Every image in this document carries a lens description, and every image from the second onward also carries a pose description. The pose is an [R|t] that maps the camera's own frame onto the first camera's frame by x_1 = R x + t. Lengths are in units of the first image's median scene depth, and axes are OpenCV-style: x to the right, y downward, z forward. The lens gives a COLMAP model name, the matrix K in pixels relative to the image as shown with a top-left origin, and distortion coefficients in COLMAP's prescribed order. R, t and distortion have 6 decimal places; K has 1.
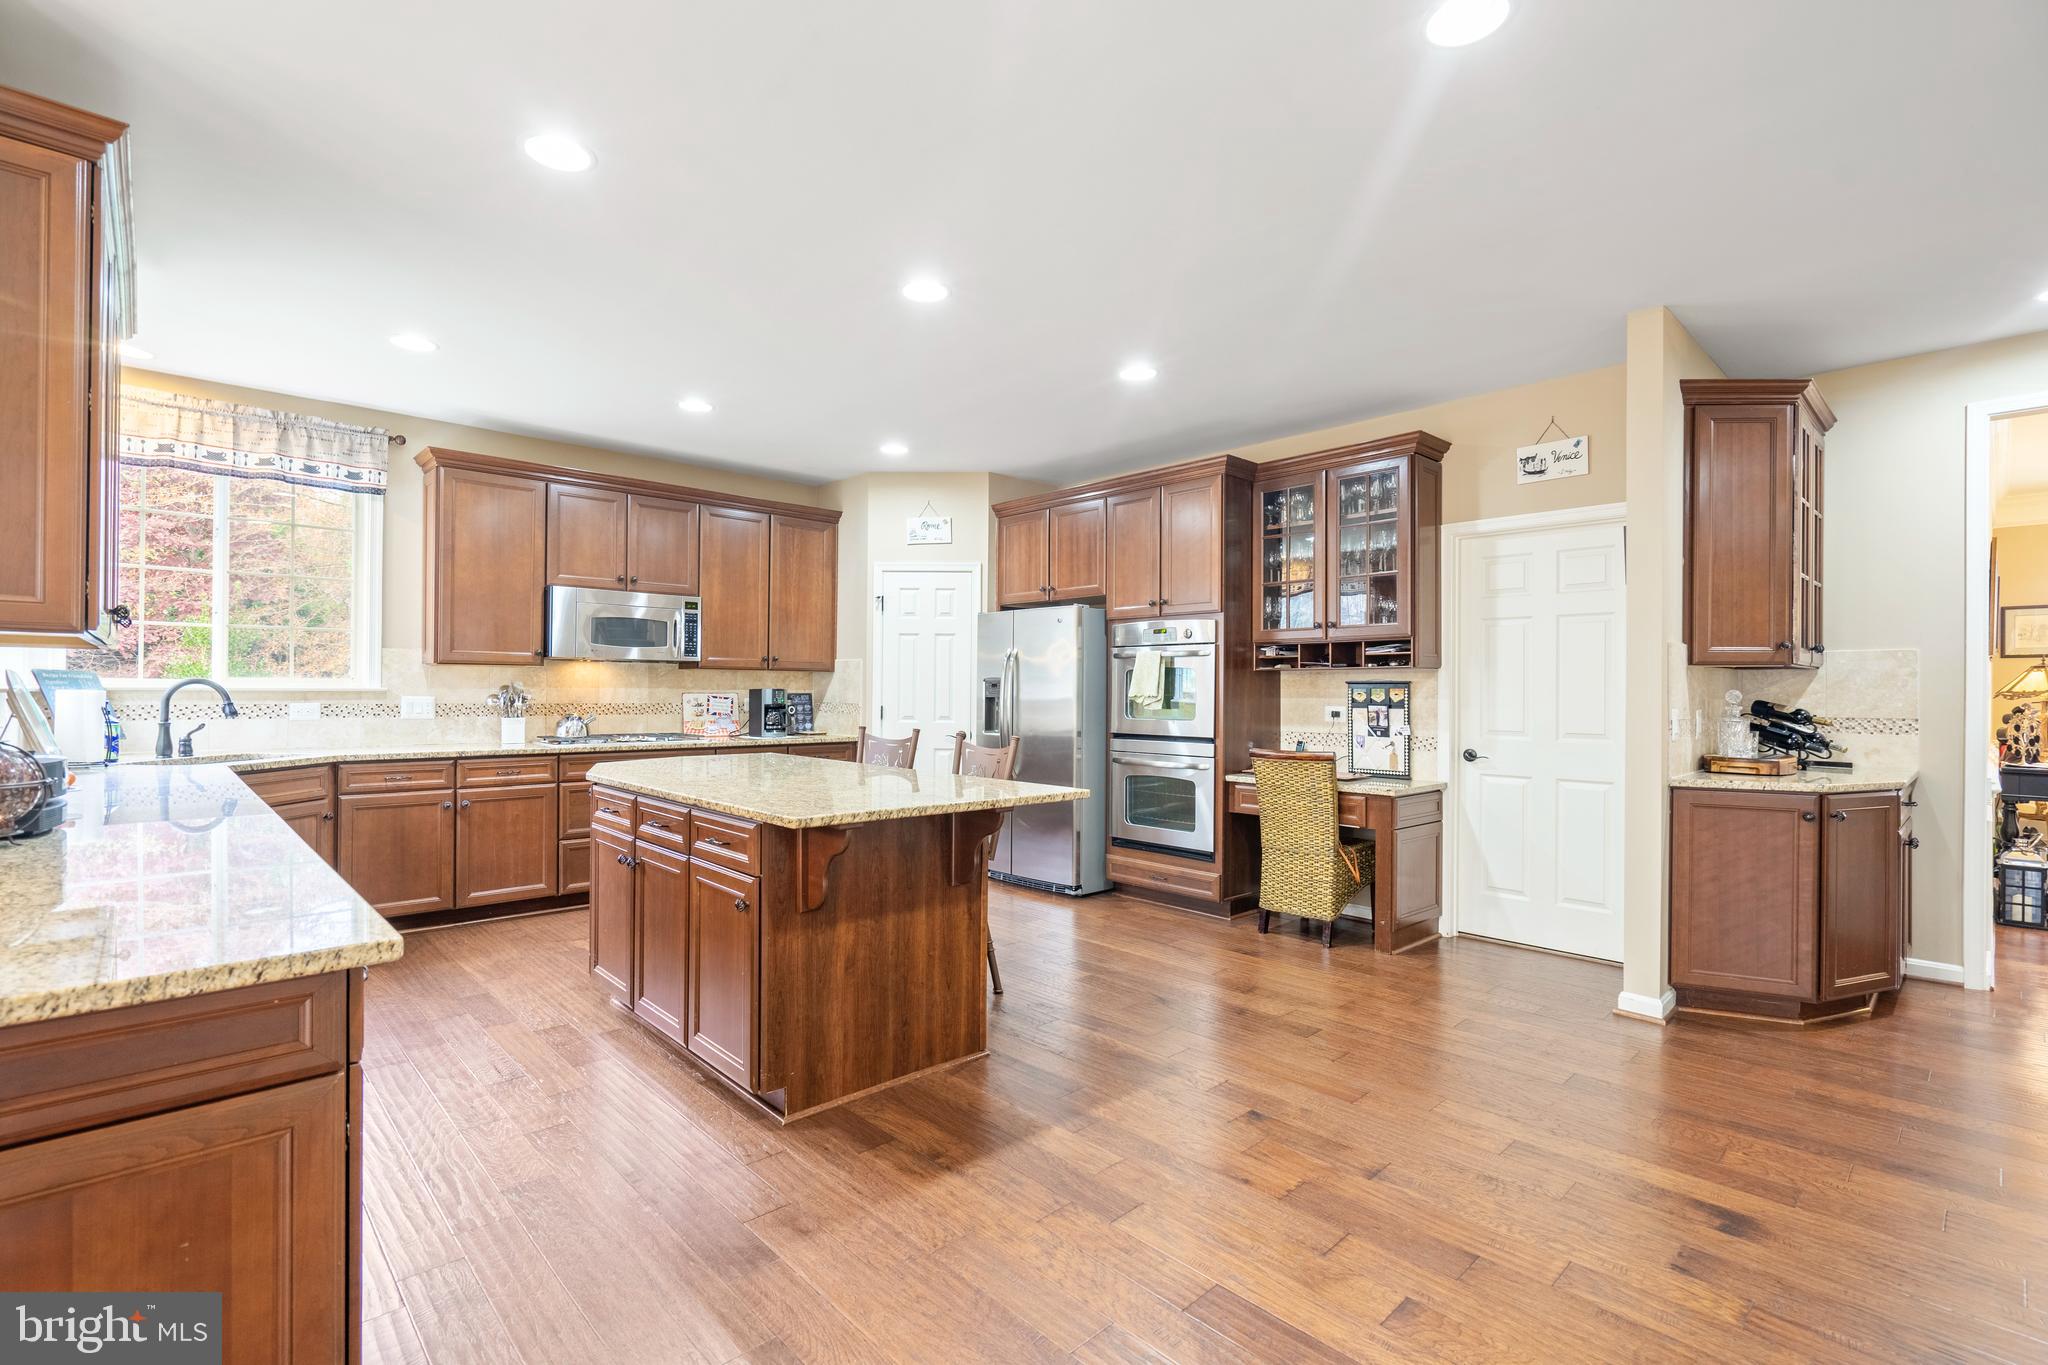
lens RADIAL K [[928.6, 0, 1011.3], [0, 928.6, 691.7], [0, 0, 1]] dist [-0.007343, 0.004084]
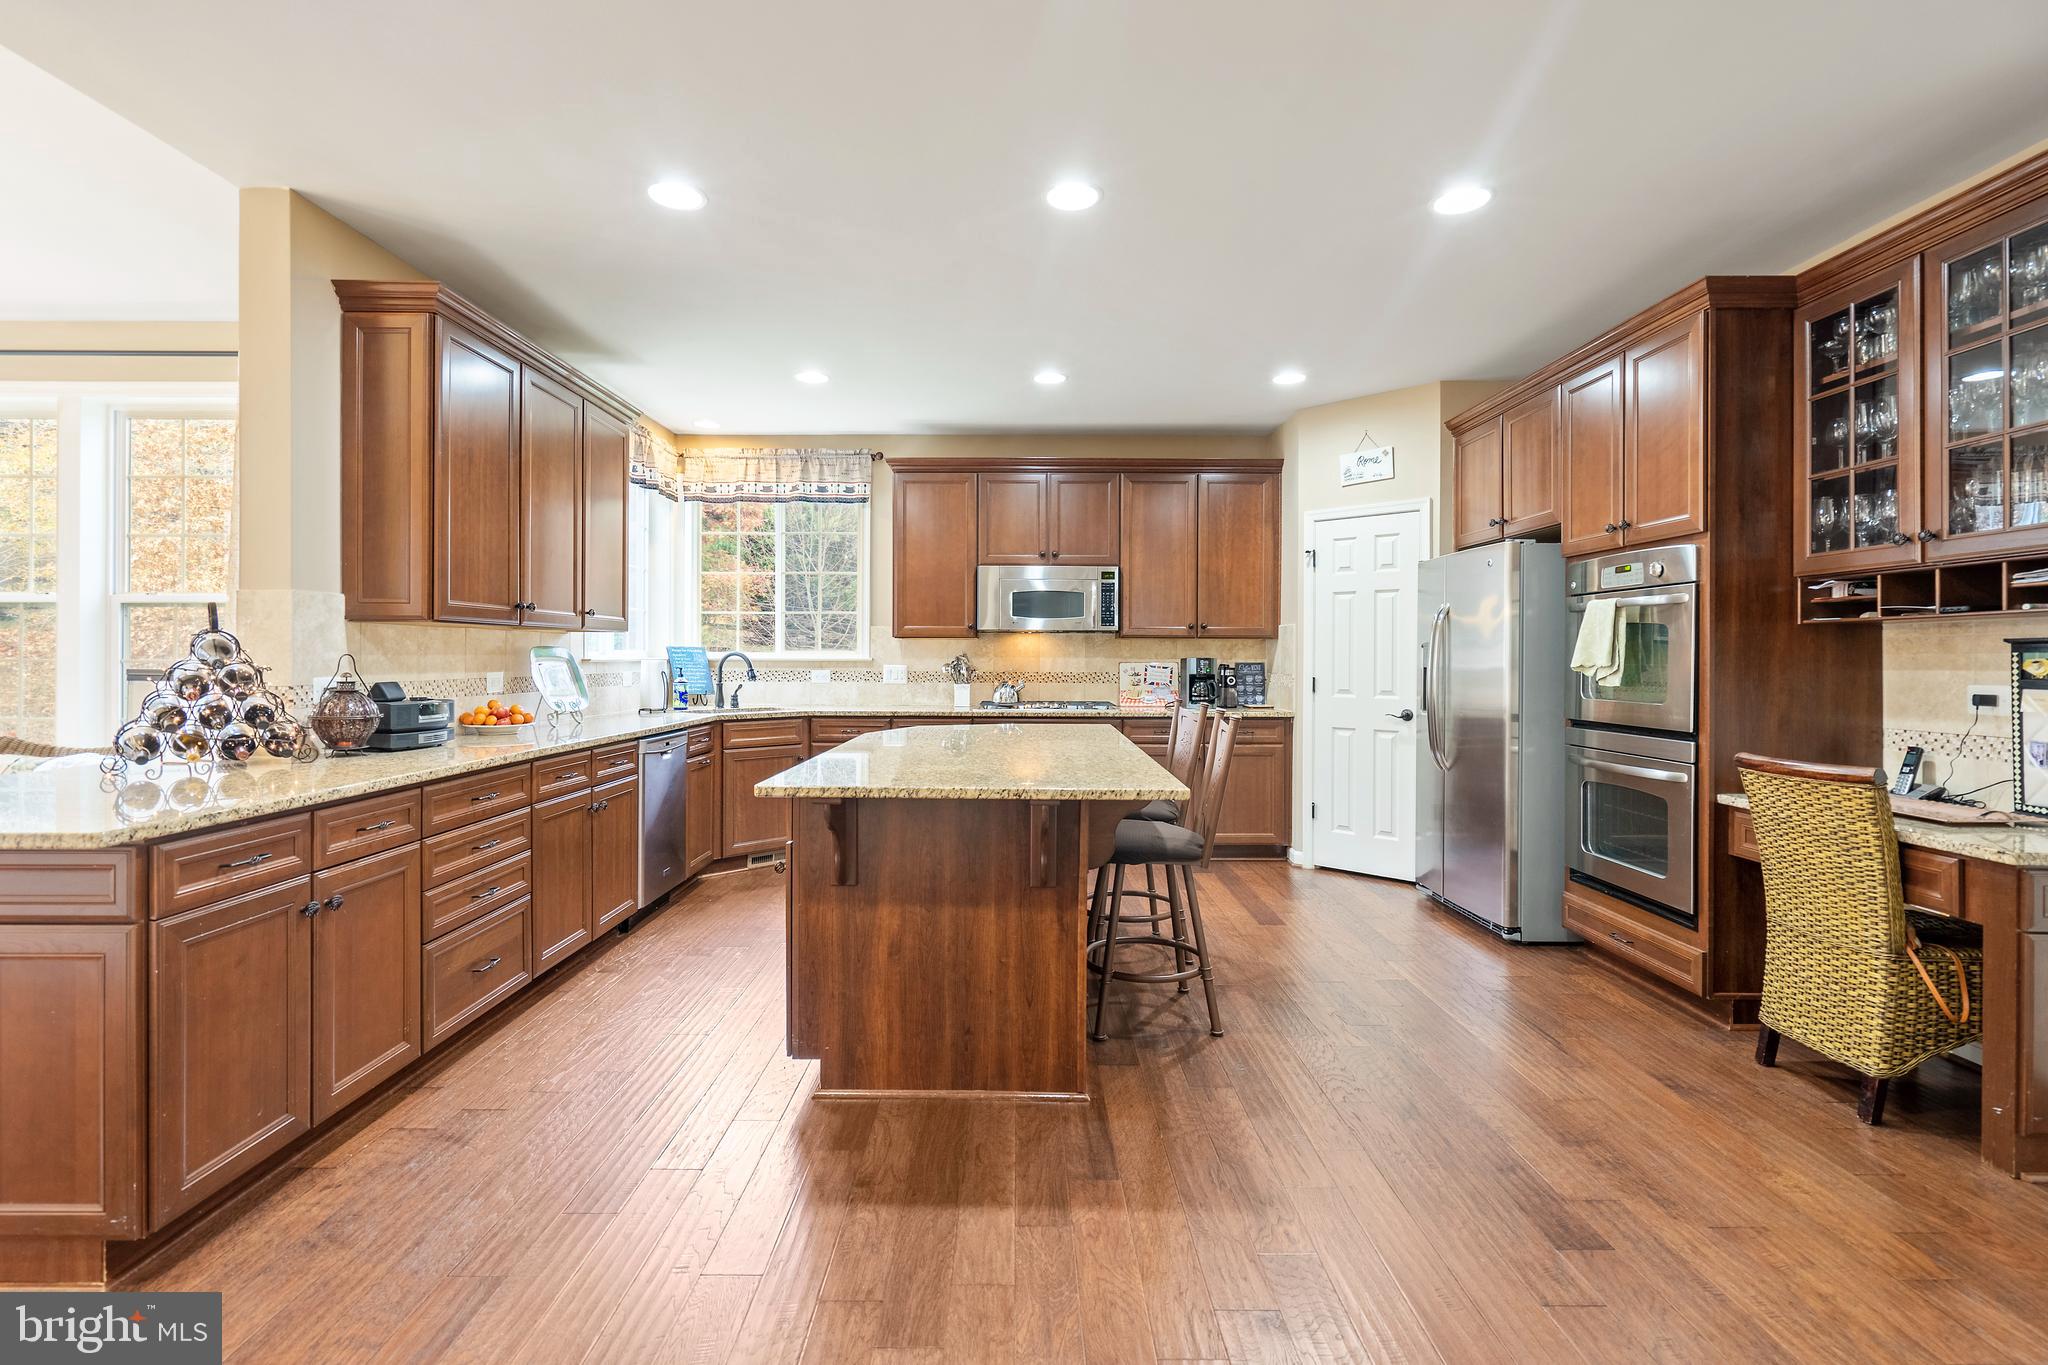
lens RADIAL K [[928.6, 0, 1009.7], [0, 928.6, 662.6], [0, 0, 1]] dist [-0.007343, 0.004084]
pose [[0.727680, -0.000599, -0.685916, 0.309997], [0.000188, 1.000000, -0.000673, 0.002720], [0.685917, 0.000361, 0.727680, 0.224869]]
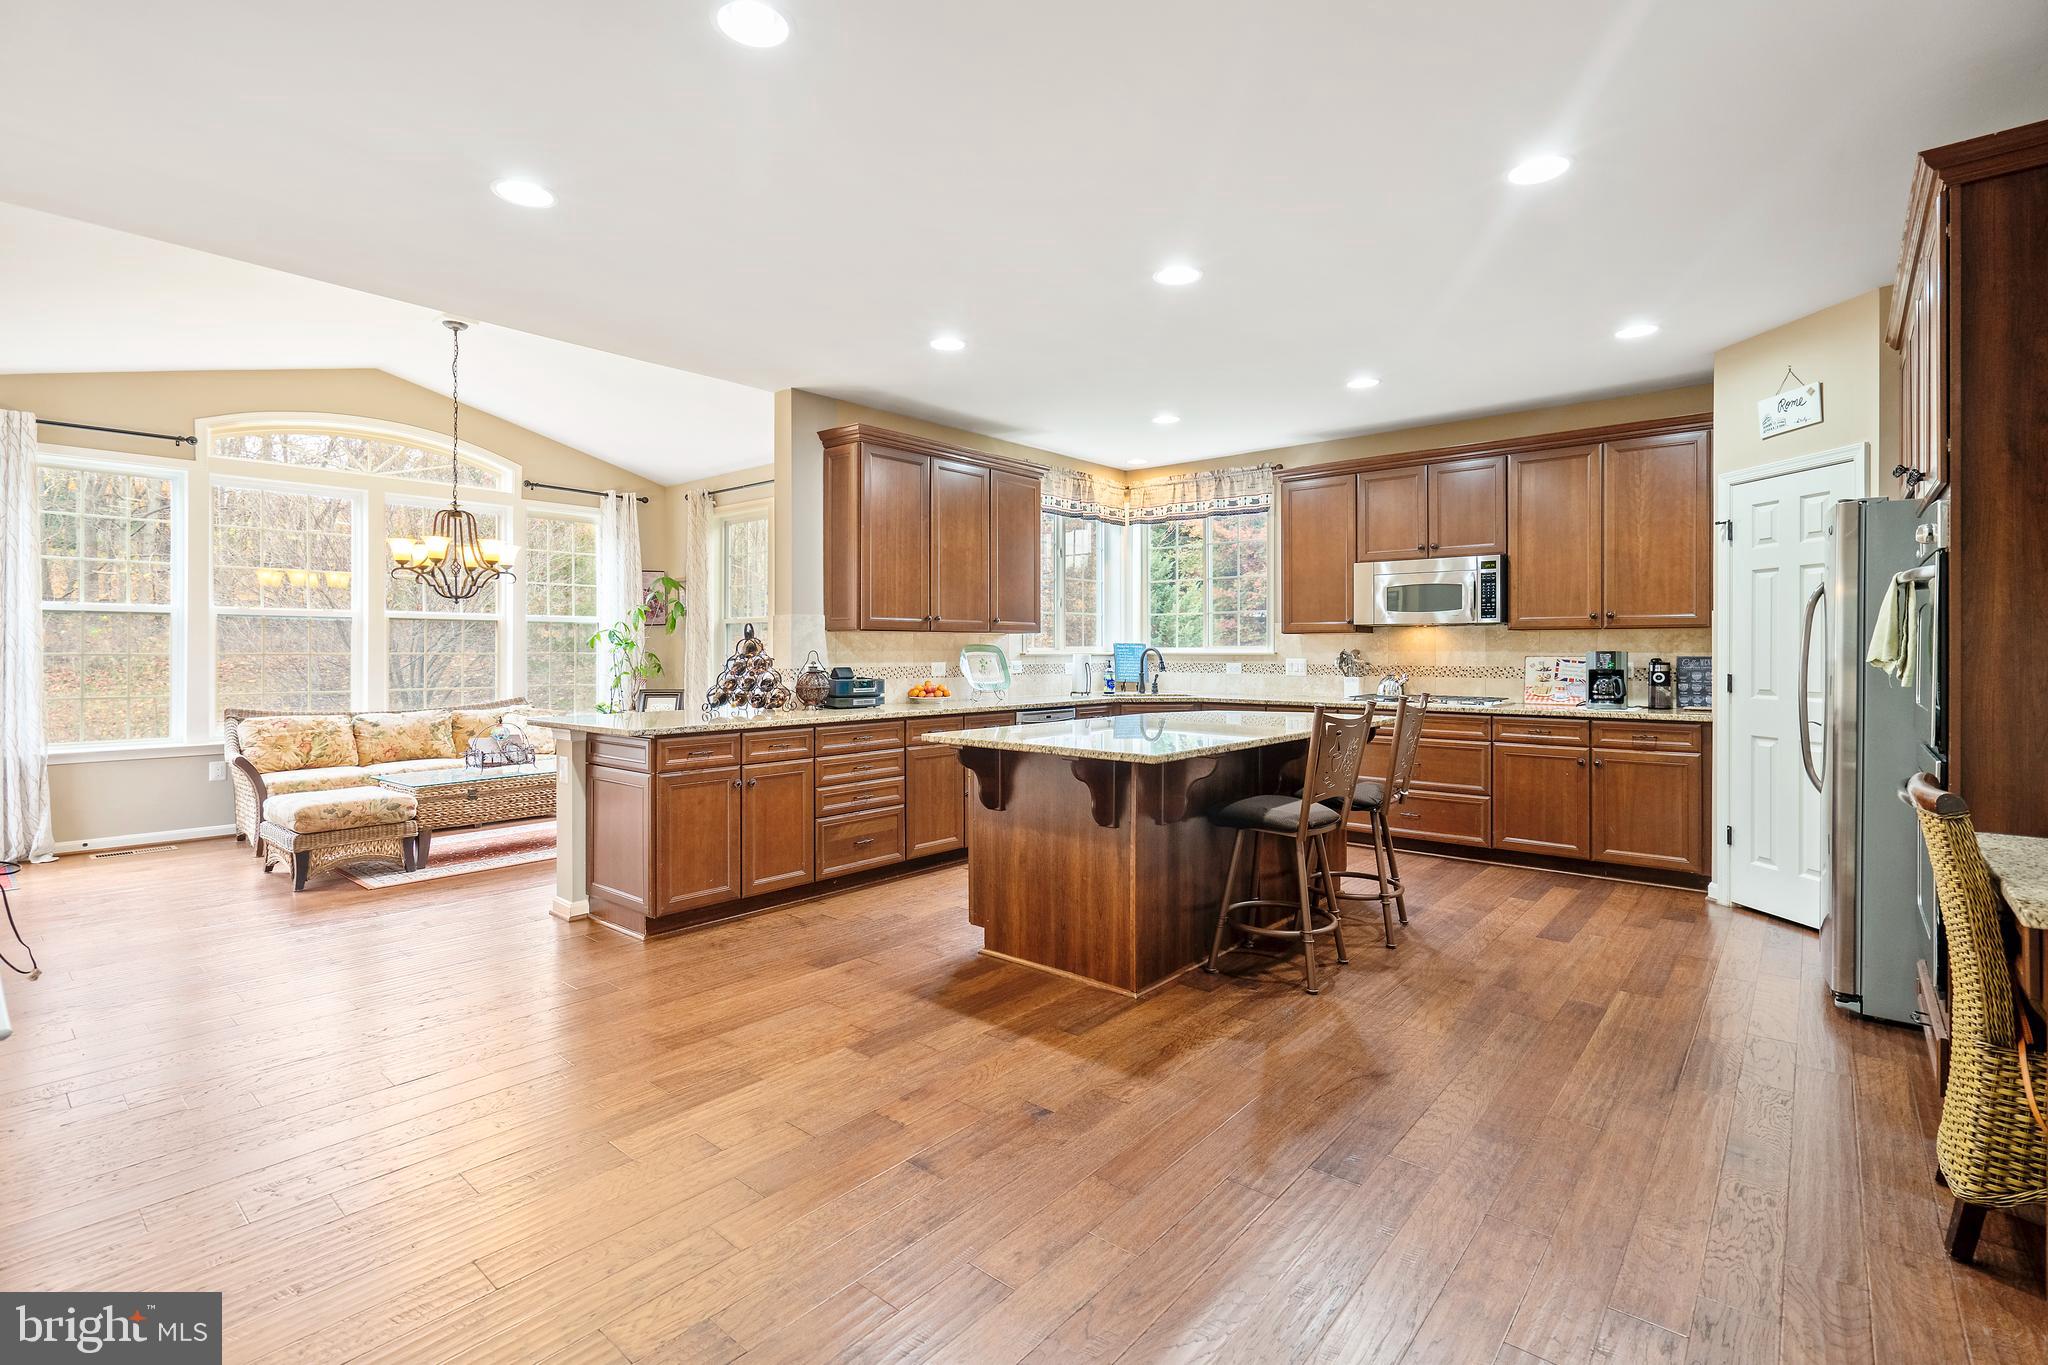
lens RADIAL K [[928.6, 0, 1016.4], [0, 928.6, 654.9], [0, 0, 1]] dist [-0.007343, 0.004084]
pose [[0.109479, -0.002406, -0.993986, 0.637821], [-0.001209, 0.999996, -0.002553, 0.003693], [0.993988, 0.001481, 0.109476, 0.475688]]
